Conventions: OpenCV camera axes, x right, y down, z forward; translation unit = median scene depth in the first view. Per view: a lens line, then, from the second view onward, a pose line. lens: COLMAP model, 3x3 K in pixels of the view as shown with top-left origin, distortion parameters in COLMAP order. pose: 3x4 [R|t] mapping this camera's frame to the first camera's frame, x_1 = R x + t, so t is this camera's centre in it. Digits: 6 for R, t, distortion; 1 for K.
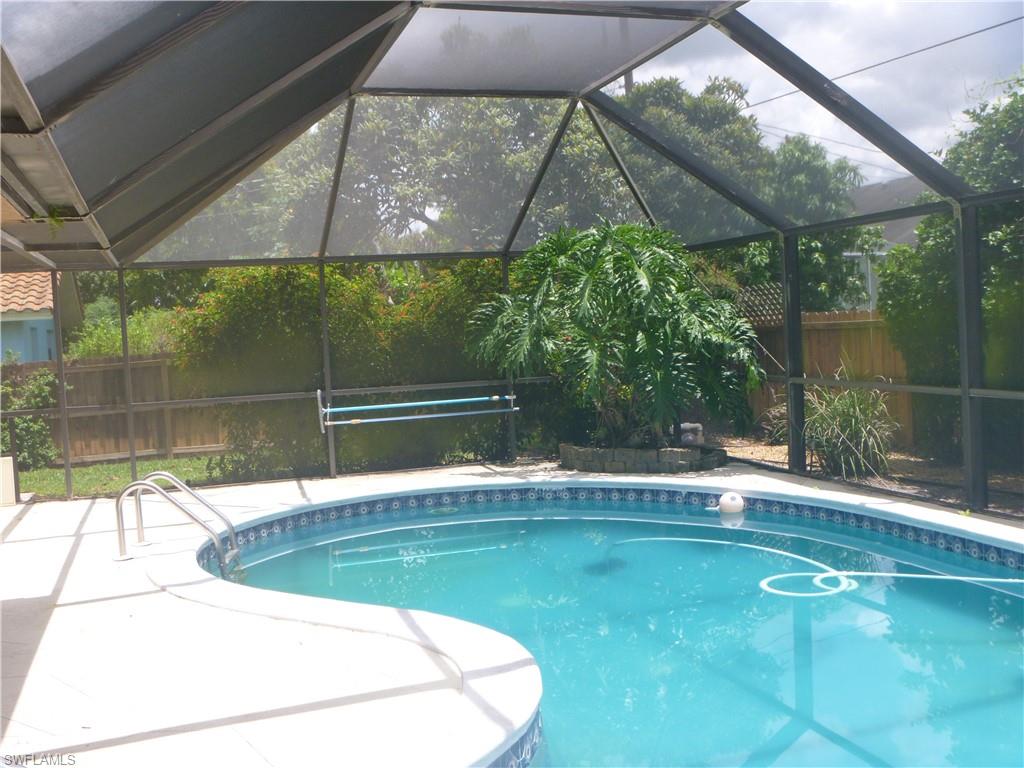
lens RADIAL K [[1076.2, 0, 518.1], [0, 1076.2, 393.4], [0, 0, 1]] dist [-0.049357, 0.000000]
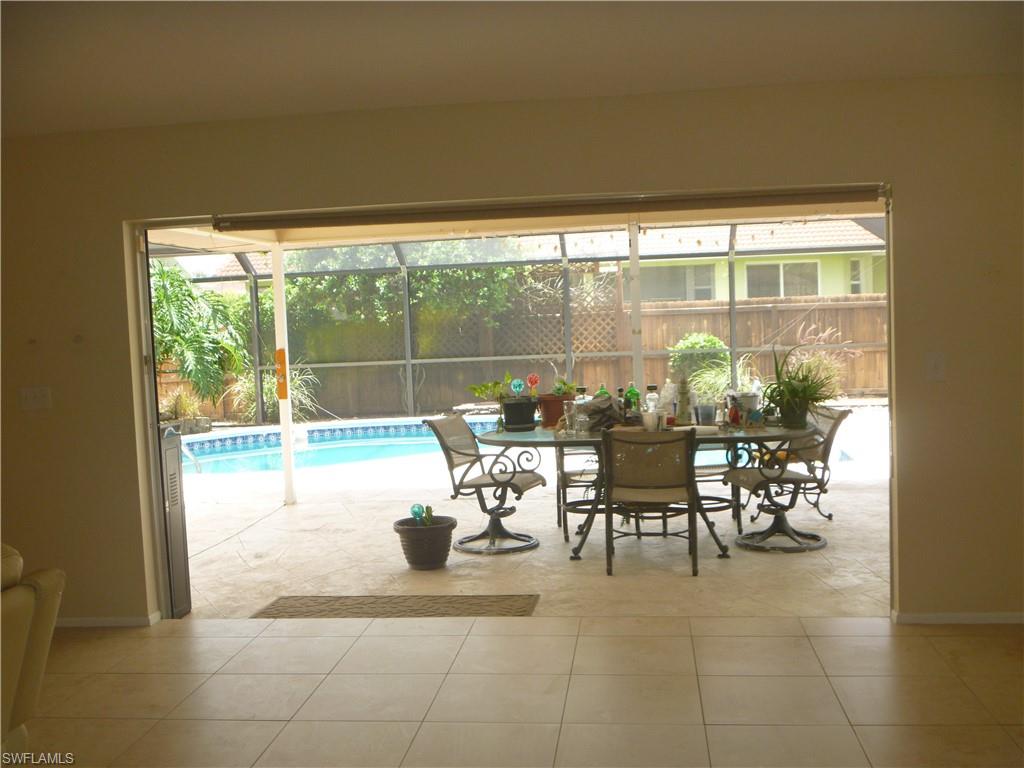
lens RADIAL K [[1076.2, 0, 513.1], [0, 1076.2, 383.5], [0, 0, 1]] dist [-0.049357, 0.000000]
pose [[0.432153, -0.036676, 0.901054, -1.117325], [0.088214, 0.996100, -0.001764, 0.051302], [-0.897475, 0.080248, 0.433703, -0.039669]]
